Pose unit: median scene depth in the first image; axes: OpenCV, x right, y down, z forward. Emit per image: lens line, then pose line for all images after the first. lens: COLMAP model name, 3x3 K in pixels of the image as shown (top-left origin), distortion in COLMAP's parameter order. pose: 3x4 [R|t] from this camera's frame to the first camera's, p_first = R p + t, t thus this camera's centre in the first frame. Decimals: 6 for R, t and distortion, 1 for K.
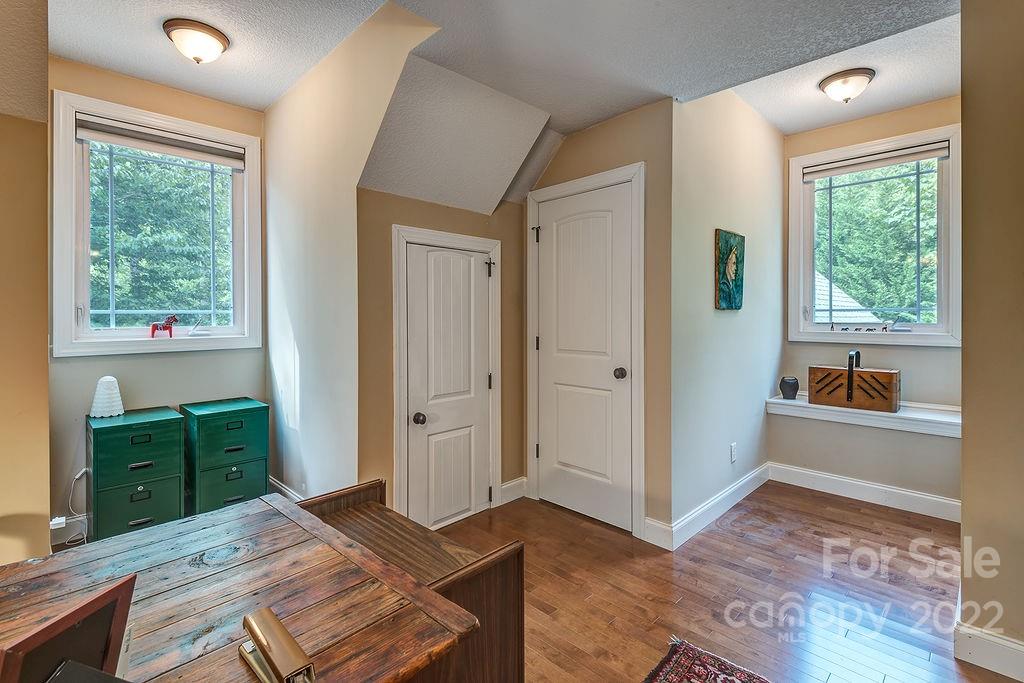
lens RADIAL K [[472.7, 0, 516.0], [0, 472.7, 317.4], [0, 0, 1]] dist [0.008808, -0.008042]
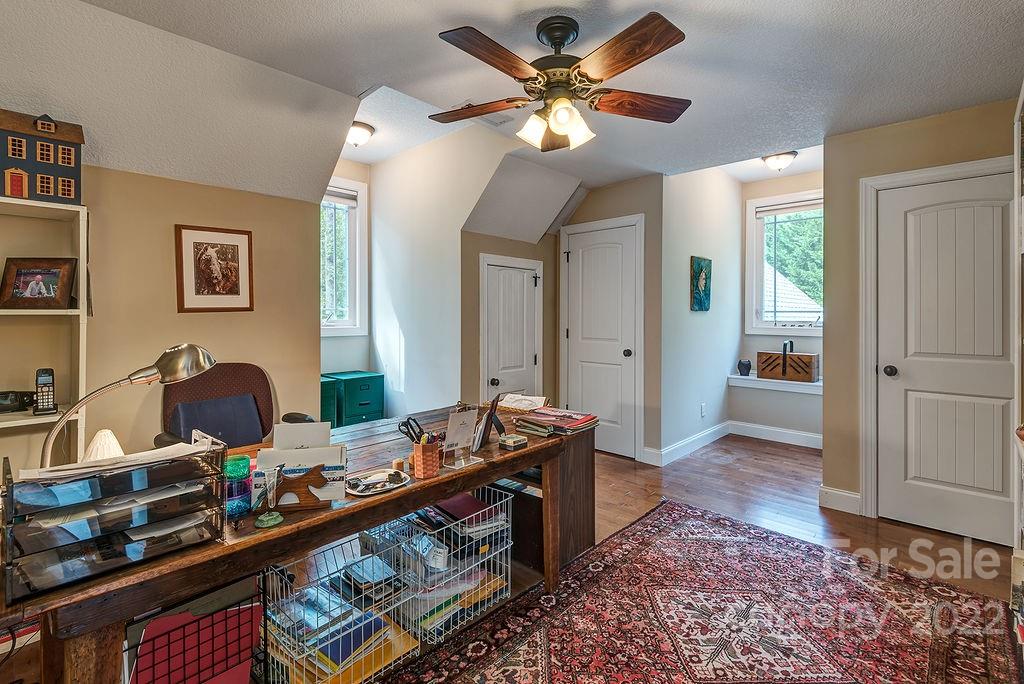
lens RADIAL K [[472.7, 0, 517.3], [0, 472.7, 311.4], [0, 0, 1]] dist [0.008808, -0.008042]
pose [[0.999458, 0.007956, 0.031939, -0.156587], [-0.007662, 0.999927, -0.009331, 0.003269], [-0.032011, 0.009082, 0.999446, -0.429765]]
